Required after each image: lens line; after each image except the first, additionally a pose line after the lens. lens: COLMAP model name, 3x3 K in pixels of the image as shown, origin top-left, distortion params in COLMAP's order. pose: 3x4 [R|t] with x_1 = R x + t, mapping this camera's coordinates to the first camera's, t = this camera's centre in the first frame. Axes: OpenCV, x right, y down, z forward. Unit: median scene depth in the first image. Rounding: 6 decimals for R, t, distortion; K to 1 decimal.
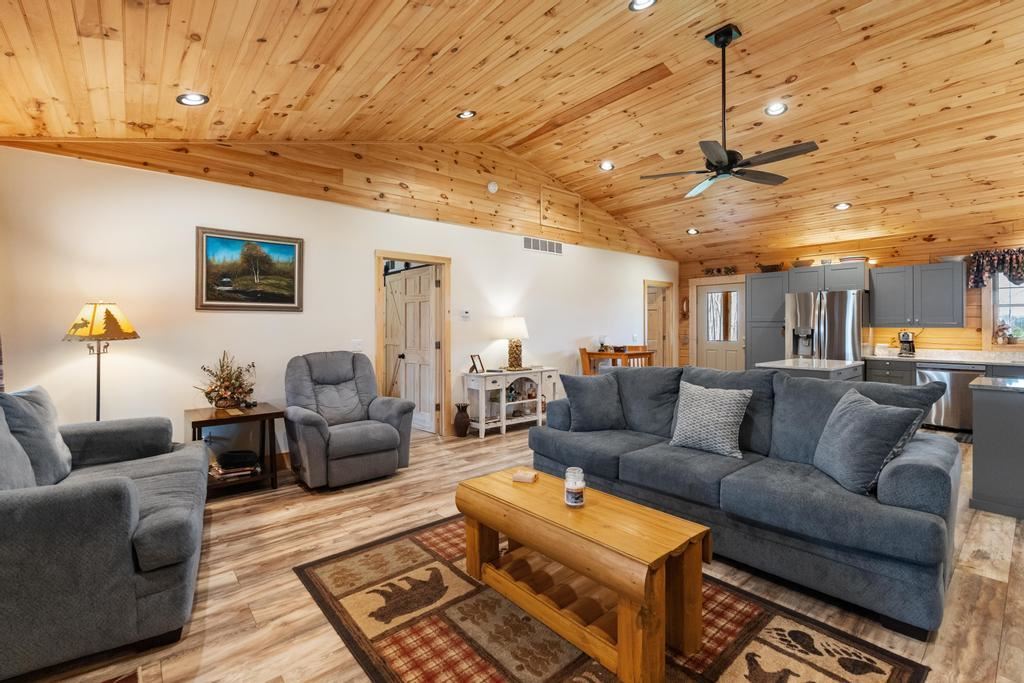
lens RADIAL K [[454.2, 0, 498.5], [0, 454.2, 329.9], [0, 0, 1]] dist [-0.003085, -0.000561]
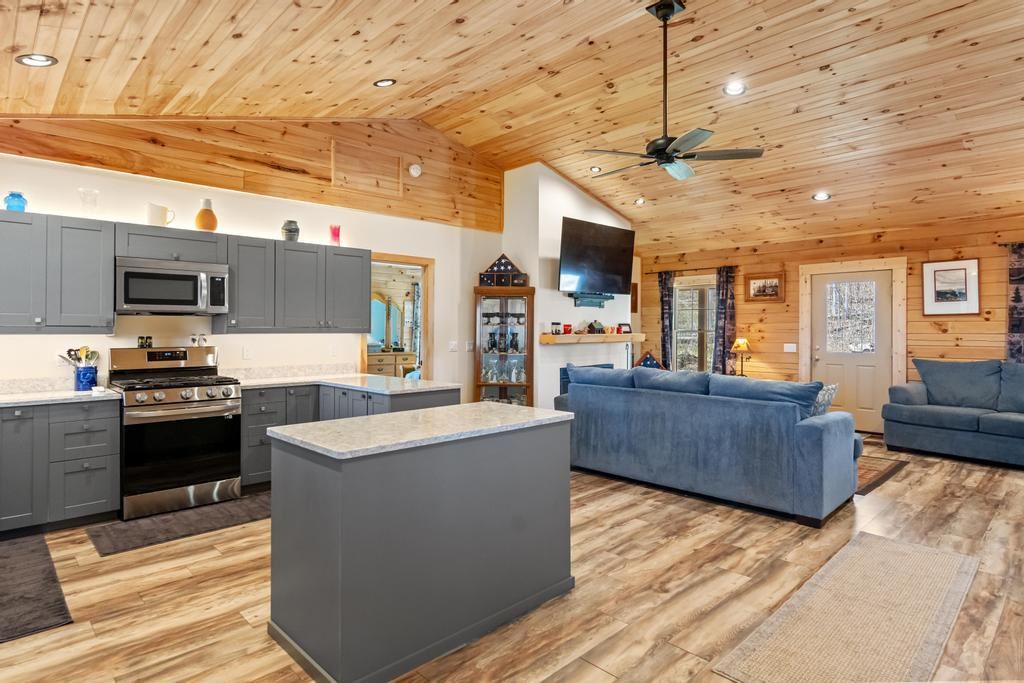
lens RADIAL K [[551.3, 0, 498.1], [0, 551.3, 324.9], [0, 0, 1]] dist [0.004174, -0.000221]
pose [[-0.998203, 0.001894, -0.059895, 0.762684], [0.001986, 0.999997, -0.001481, -0.019821], [0.059892, -0.001597, -0.998204, 1.768540]]
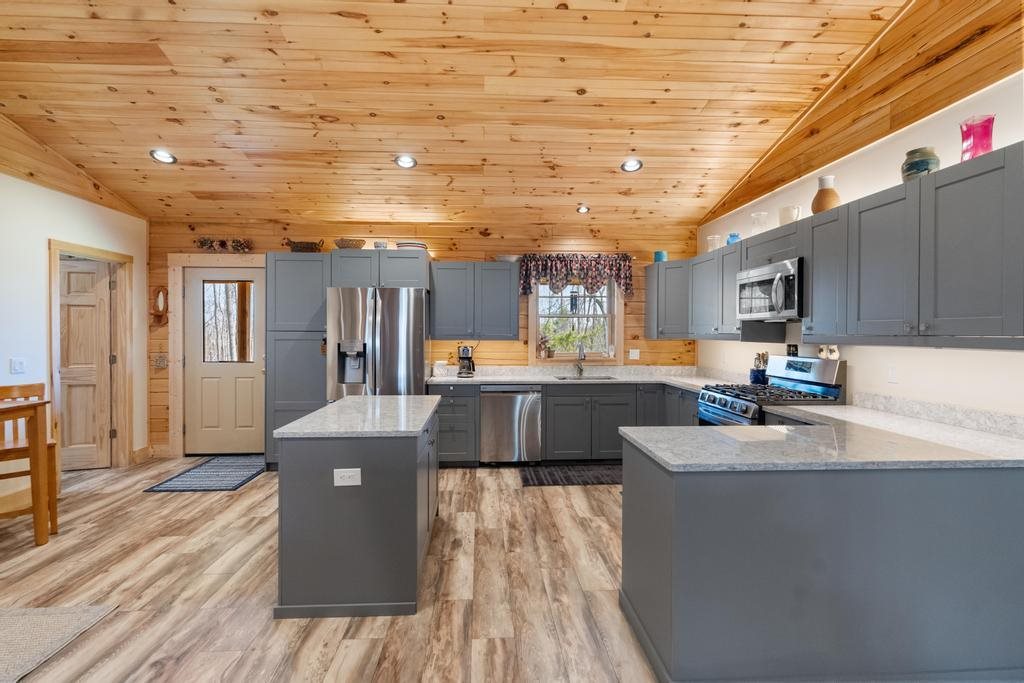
lens RADIAL K [[485.8, 0, 519.5], [0, 485.8, 336.4], [0, 0, 1]] dist [-0.002971, 0.000172]
pose [[0.572370, -0.005029, 0.819980, 0.360174], [0.003639, 0.999987, 0.003593, -0.020447], [-0.819987, 0.000927, 0.572381, 0.614281]]
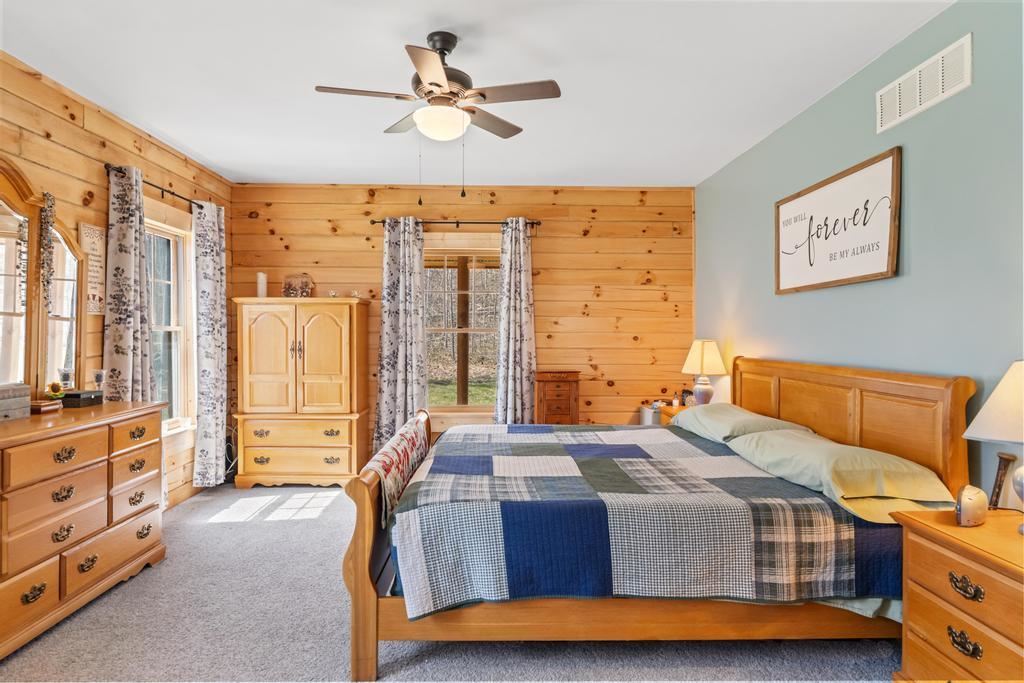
lens RADIAL K [[597.1, 0, 492.6], [0, 597.1, 335.2], [0, 0, 1]] dist [-0.000473, 0.001348]
pose [[-0.625773, 0.007136, -0.779972, 1.319532], [-0.003844, 0.999918, 0.012232, 0.000374], [0.779995, 0.010653, -0.625695, 0.064761]]
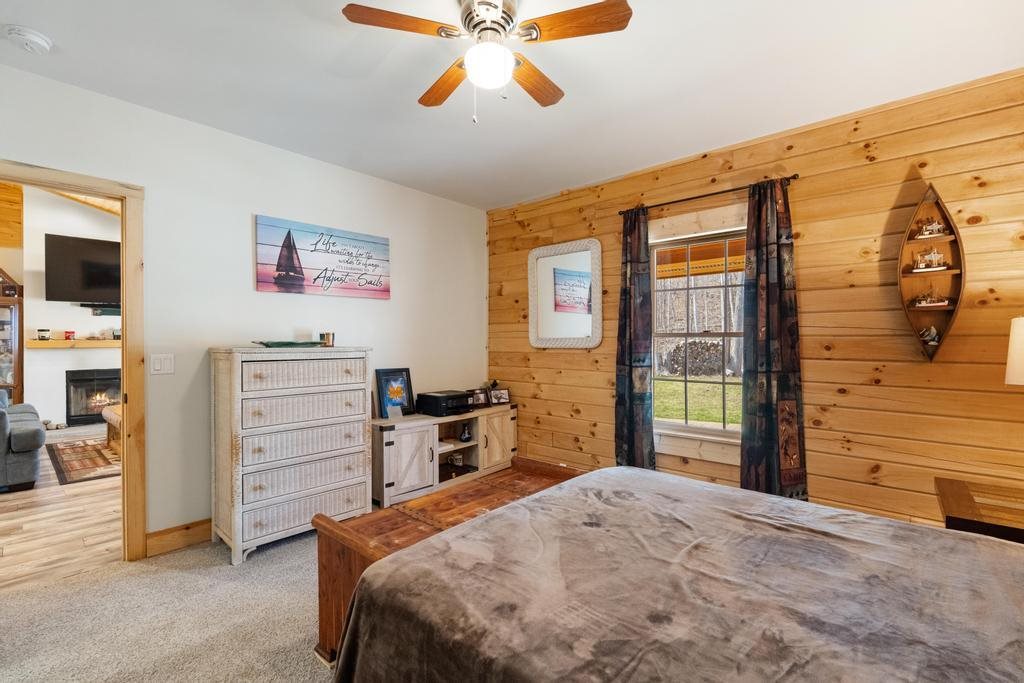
lens RADIAL K [[454.2, 0, 498.5], [0, 454.2, 329.9], [0, 0, 1]] dist [-0.003085, -0.000561]
pose [[-0.991807, -0.002143, -0.127726, -0.717898], [-0.000632, 0.999929, -0.011865, -0.009538], [0.127742, -0.011687, -0.991739, 1.813104]]
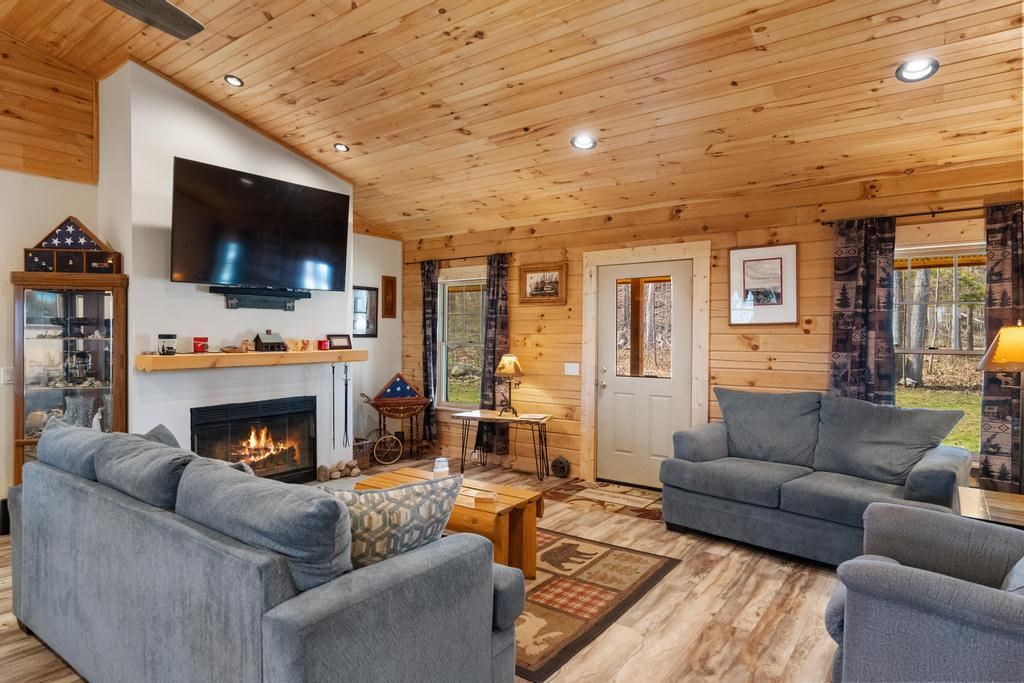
lens RADIAL K [[585.4, 0, 485.6], [0, 585.4, 341.4], [0, 0, 1]] dist [0.000577, 0.000512]
pose [[-0.976325, 0.003770, -0.216274, 0.200710], [-0.000521, 0.999804, 0.019783, -0.036518], [0.216306, 0.019427, -0.976132, 1.313604]]
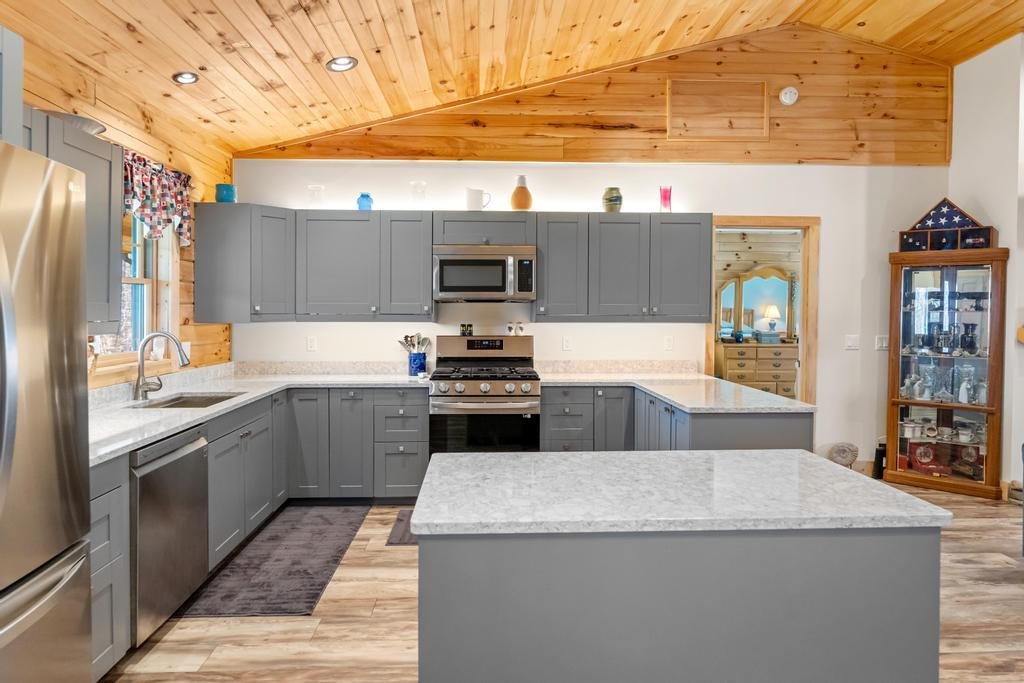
lens RADIAL K [[597.6, 0, 510.3], [0, 597.6, 320.7], [0, 0, 1]] dist [-0.001420, 0.001133]
pose [[-0.800109, -0.009964, 0.599771, 0.634673], [0.003891, 0.999755, 0.021800, -0.031135], [-0.599841, 0.019776, -0.799874, 1.534902]]
